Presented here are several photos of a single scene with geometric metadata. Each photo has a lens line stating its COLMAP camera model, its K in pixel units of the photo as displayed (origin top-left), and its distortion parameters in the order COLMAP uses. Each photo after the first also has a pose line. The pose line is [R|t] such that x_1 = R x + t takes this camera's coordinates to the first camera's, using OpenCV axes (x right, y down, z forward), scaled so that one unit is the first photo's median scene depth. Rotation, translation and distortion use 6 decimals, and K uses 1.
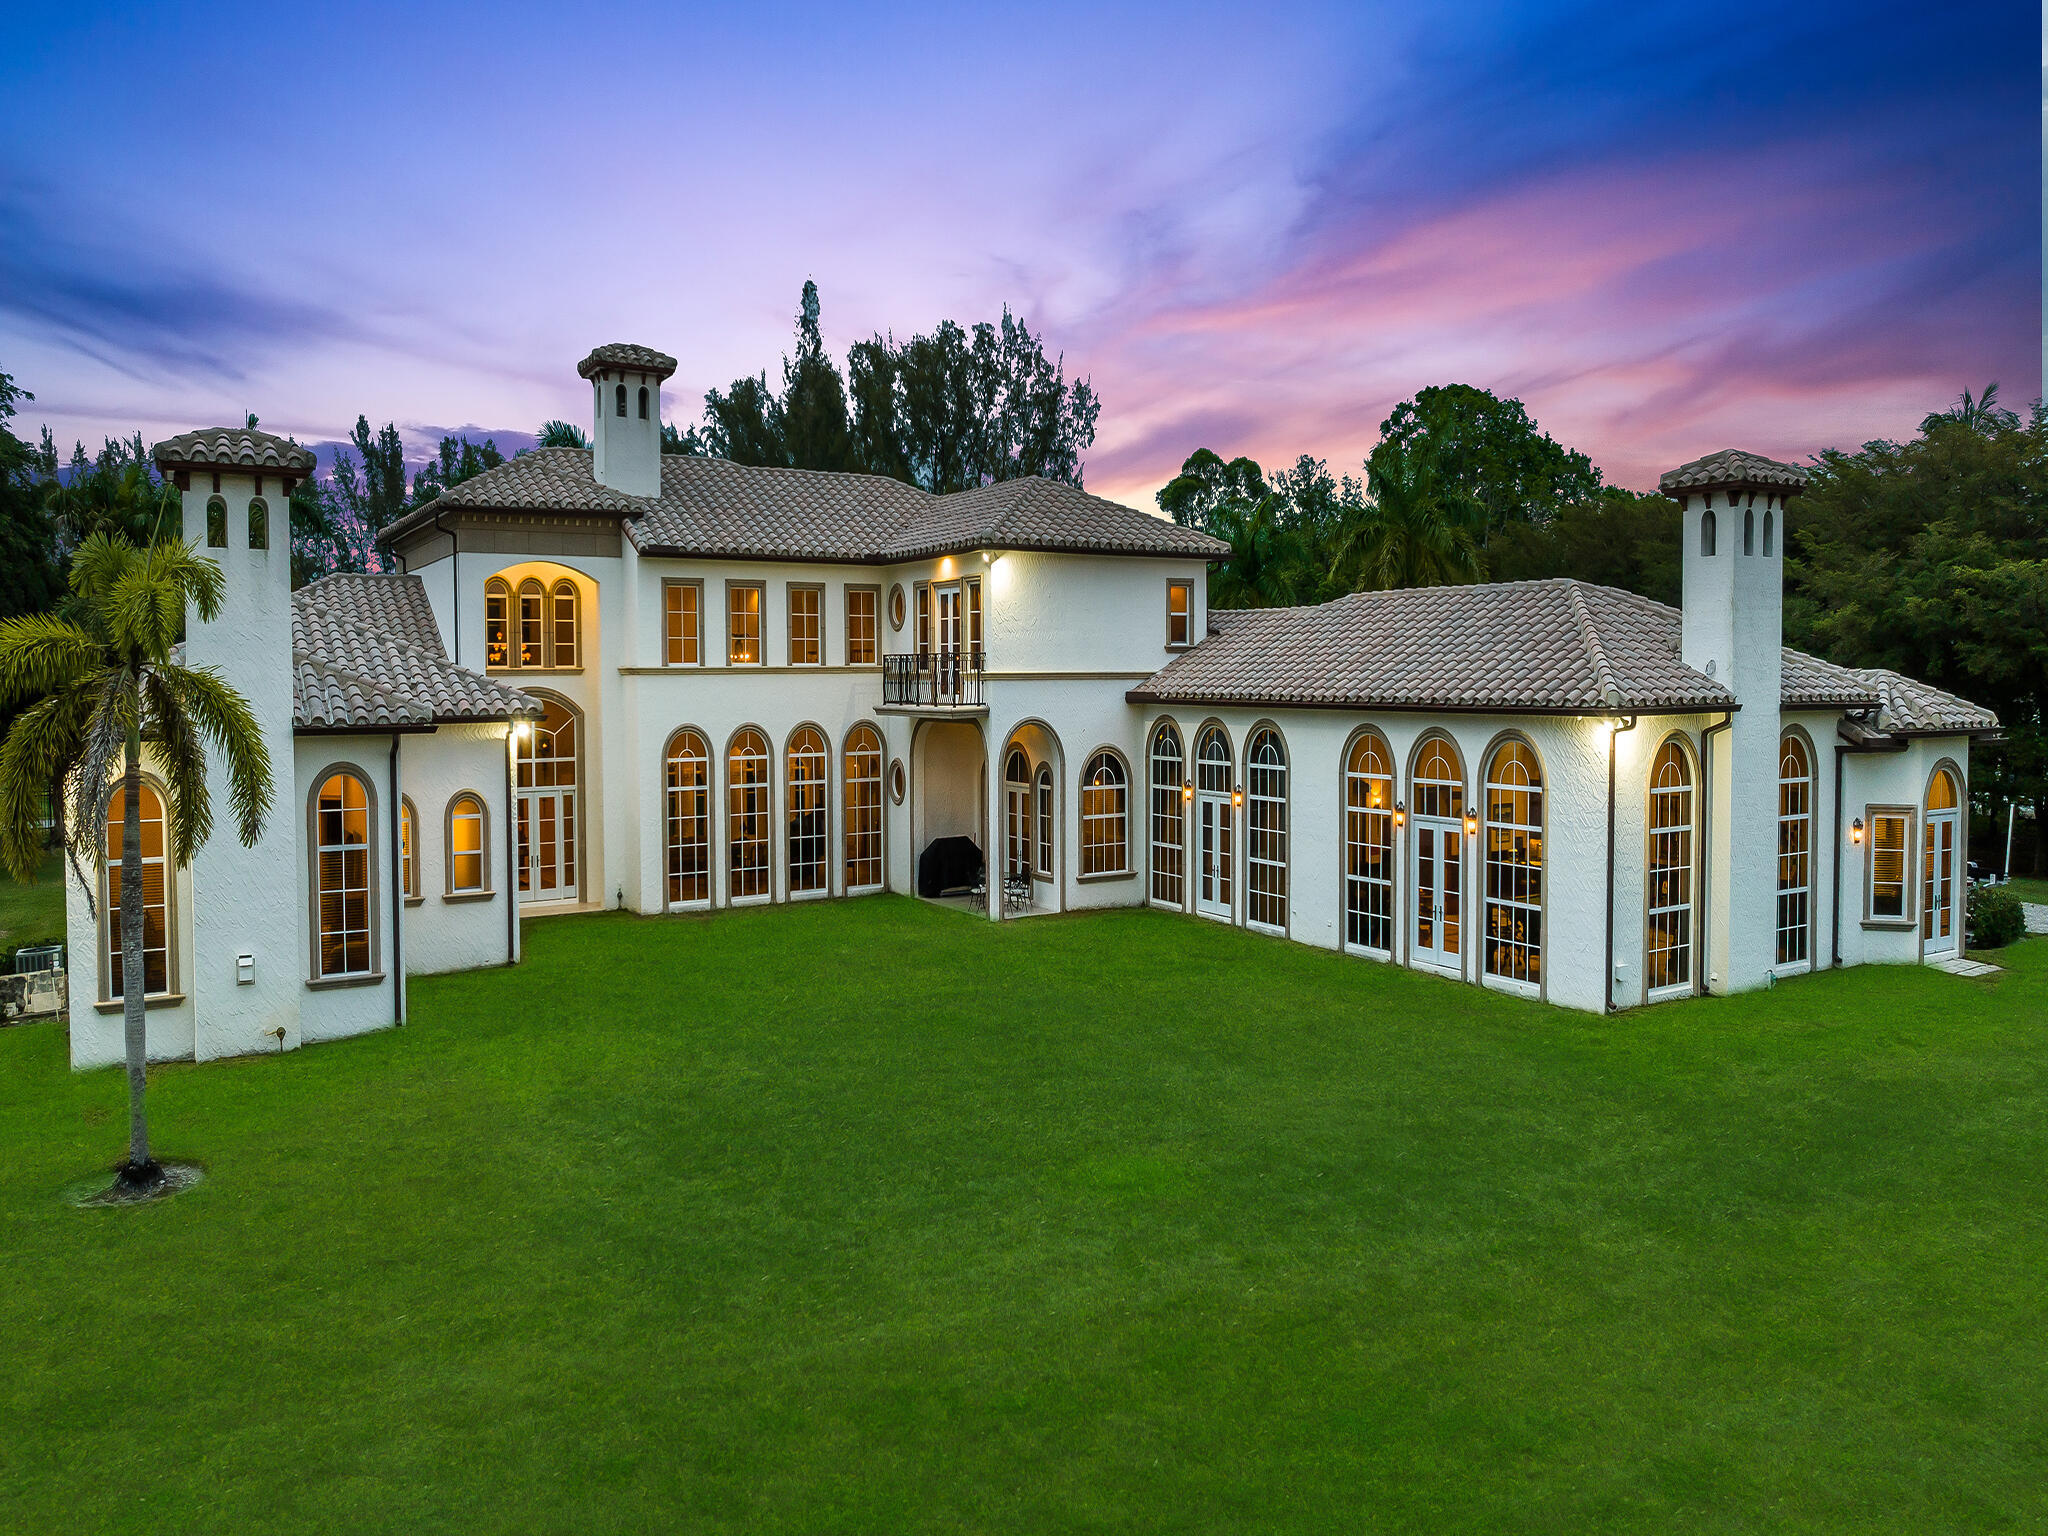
lens RADIAL K [[1722.7, 0, 1038.0], [0, 1722.7, 768.7], [0, 0, 1]] dist [-0.026813, -0.005504]
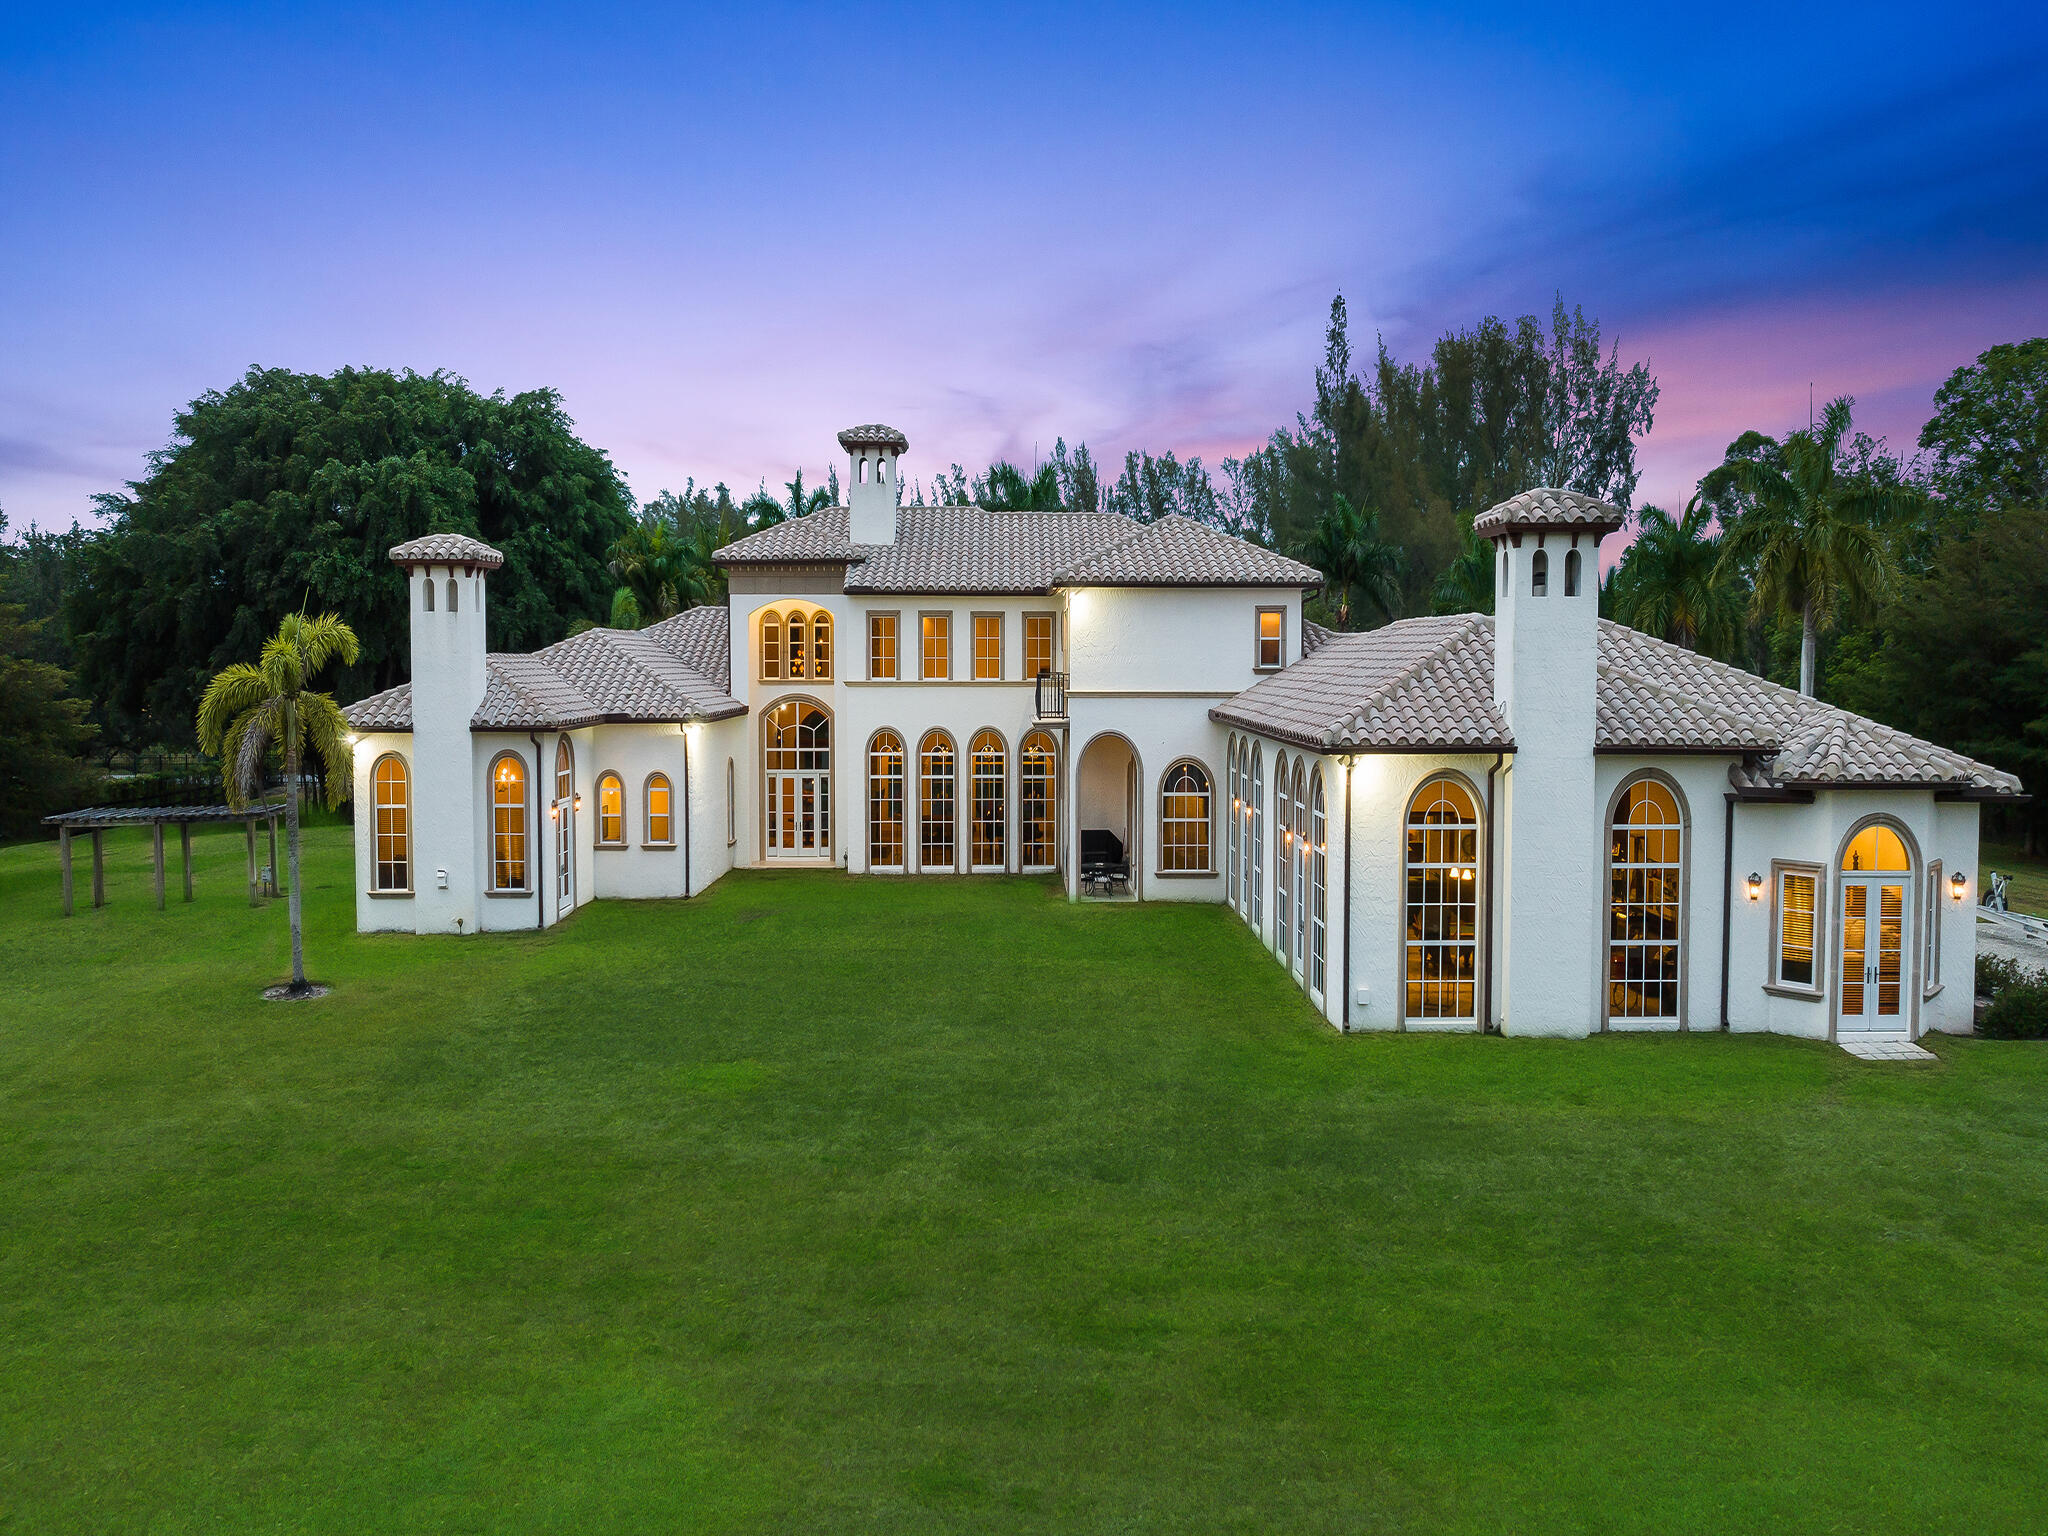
lens RADIAL K [[1850.1, 0, 1020.5], [0, 1850.1, 775.2], [0, 0, 1]] dist [-0.030483, -0.008957]
pose [[0.800871, 0.049437, -0.596793, 0.682047], [-0.037304, 0.998770, 0.032676, -0.037558], [0.597674, -0.003907, 0.801730, -0.029180]]
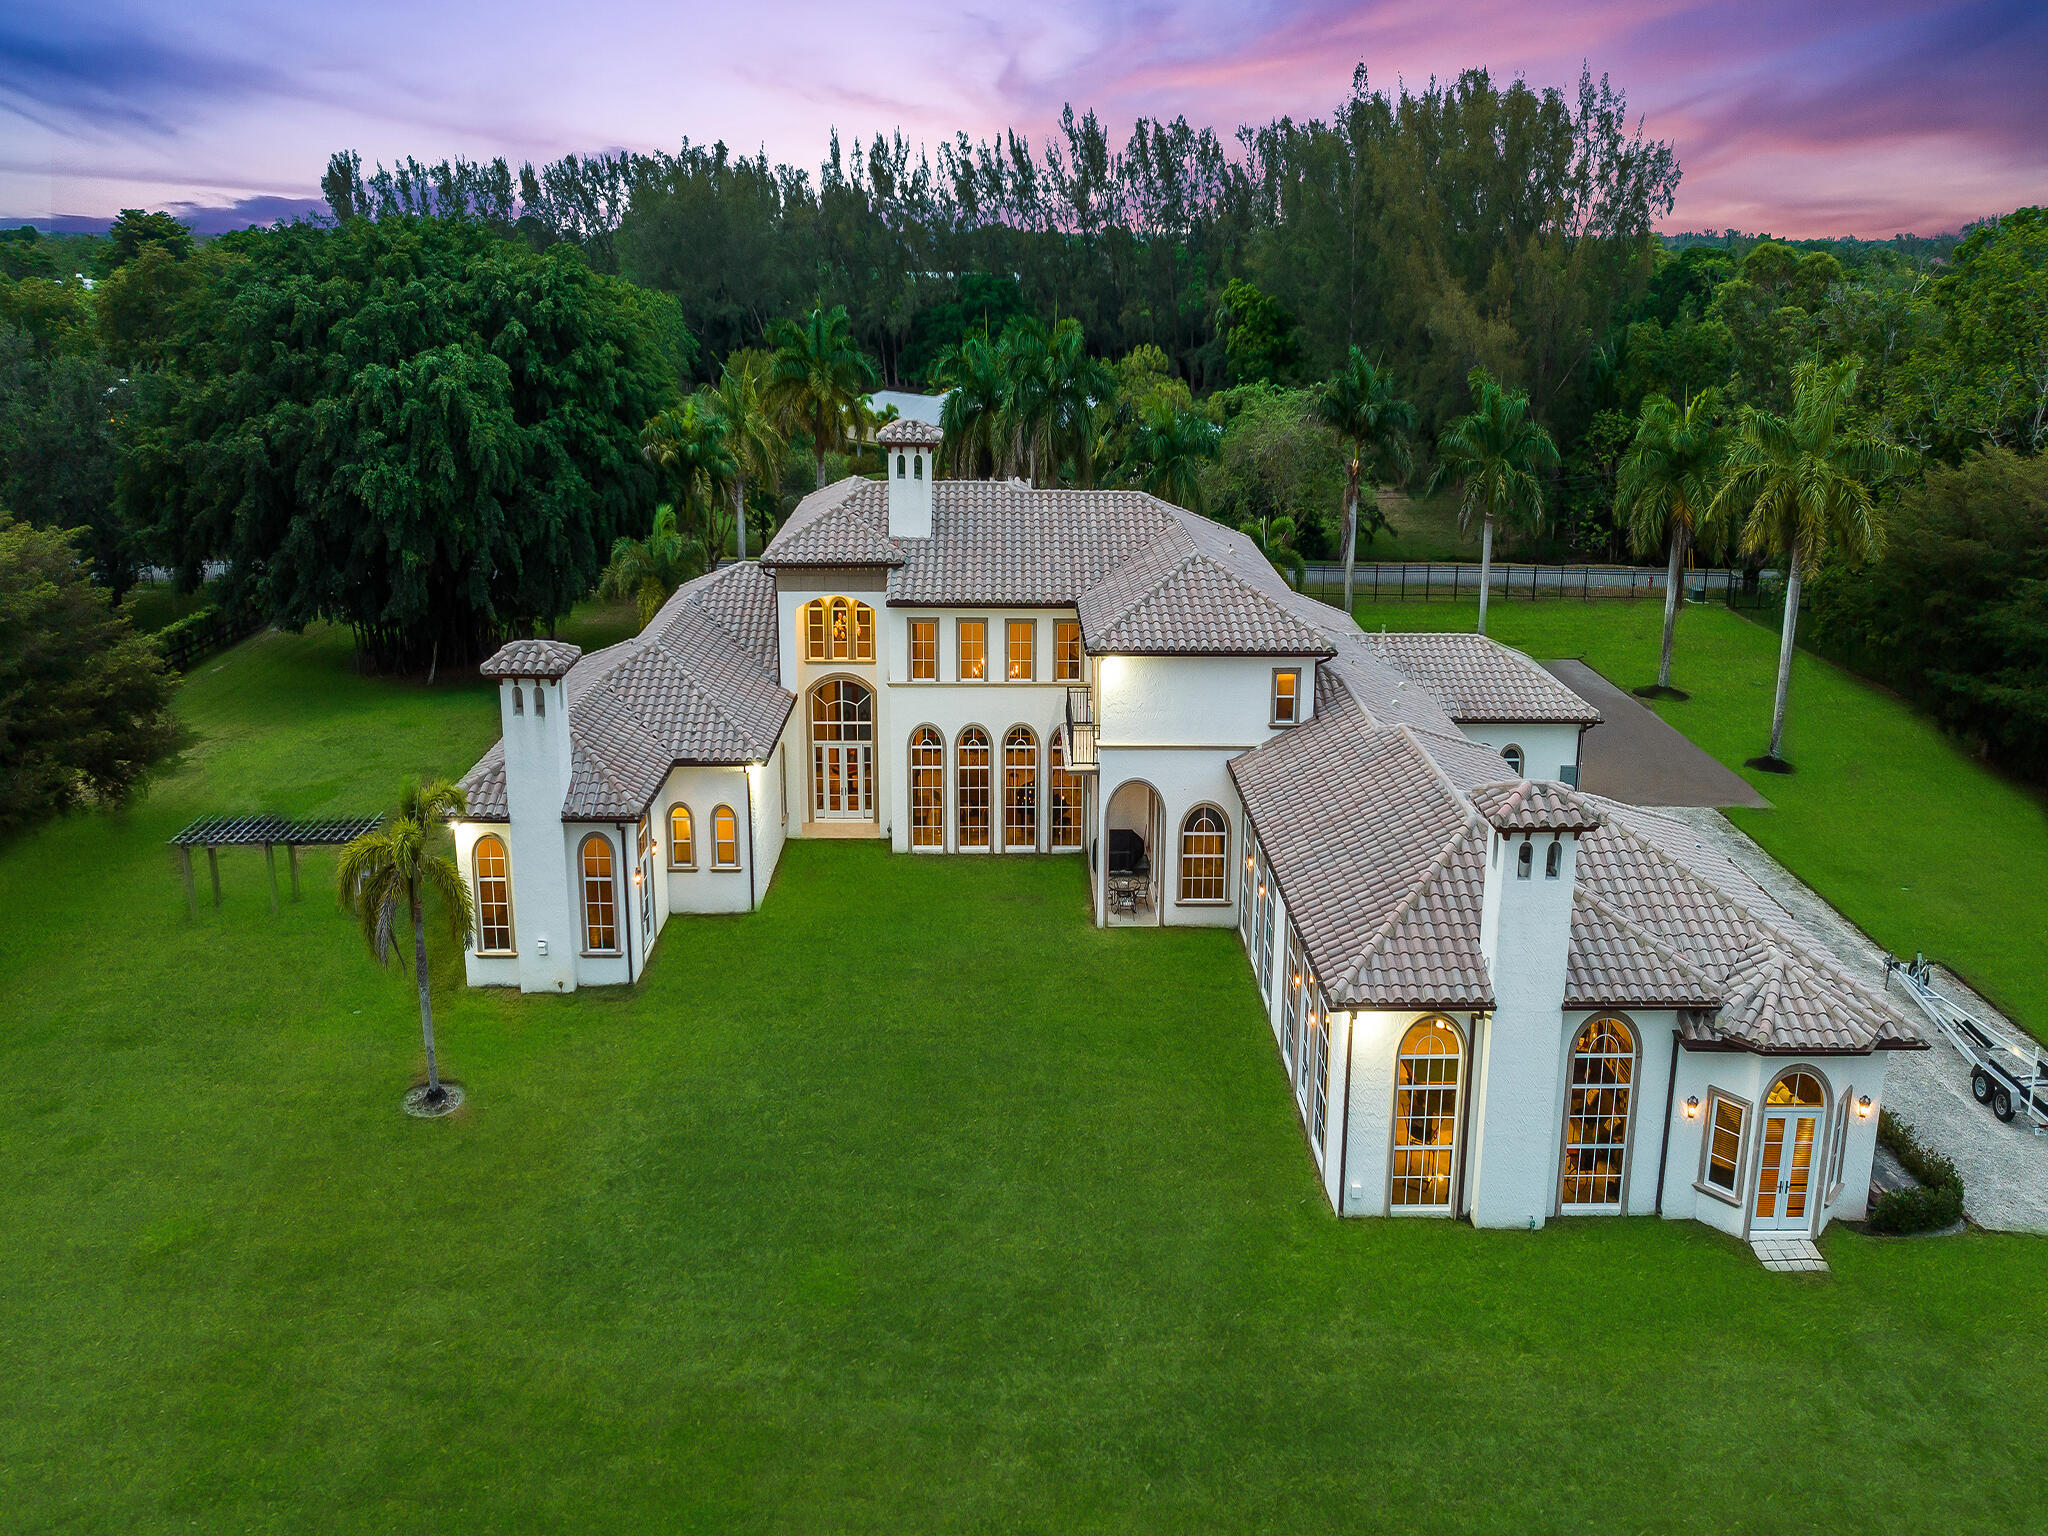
lens RADIAL K [[1850.1, 0, 1023.6], [0, 1850.1, 749.2], [0, 0, 1]] dist [-0.030483, -0.008957]
pose [[0.801879, 0.170641, -0.572601, 0.696476], [-0.039825, 0.971483, 0.233740, -0.360084], [0.596158, -0.164627, 0.785807, -0.112006]]
